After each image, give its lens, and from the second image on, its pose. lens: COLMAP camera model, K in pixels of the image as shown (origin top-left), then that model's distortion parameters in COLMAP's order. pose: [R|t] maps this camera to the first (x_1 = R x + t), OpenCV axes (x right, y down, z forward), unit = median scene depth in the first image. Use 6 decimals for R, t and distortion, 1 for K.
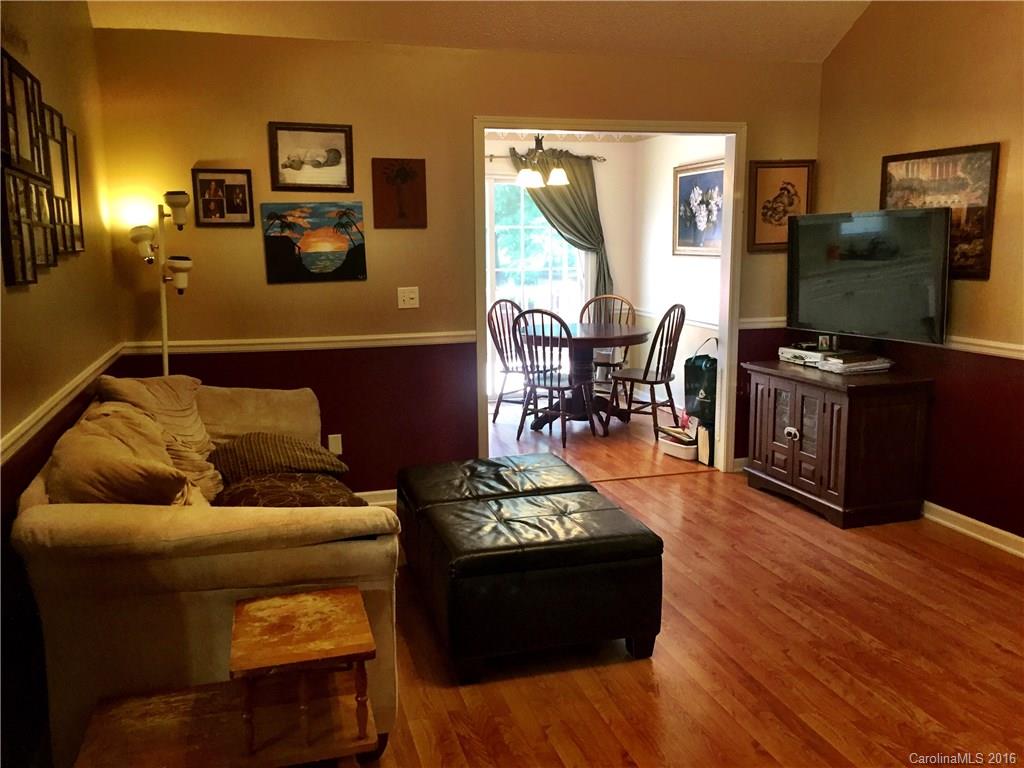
lens RADIAL K [[874.5, 0, 512.0], [0, 874.5, 384.0], [0, 0, 1]] dist [0.045005, -0.059806]
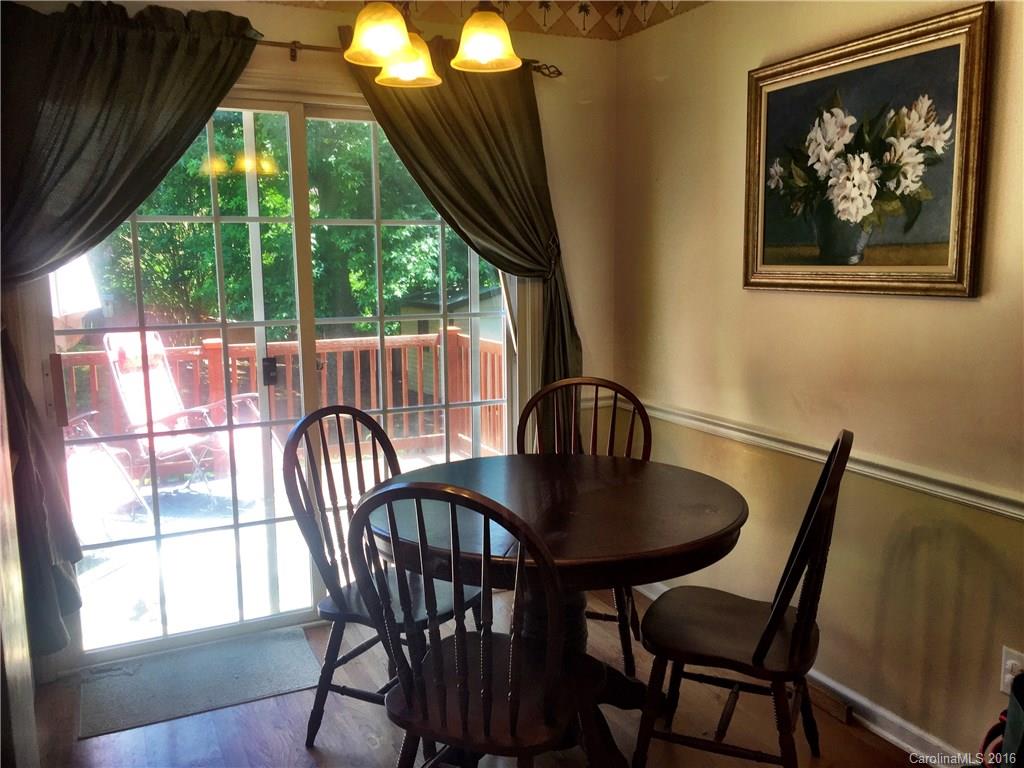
lens RADIAL K [[874.5, 0, 512.0], [0, 874.5, 384.0], [0, 0, 1]] dist [0.045005, -0.059806]
pose [[0.987174, -0.029498, 0.156896, 0.008731], [0.033318, 0.999208, -0.021775, -0.101092], [-0.156130, 0.026723, 0.987375, 0.644572]]
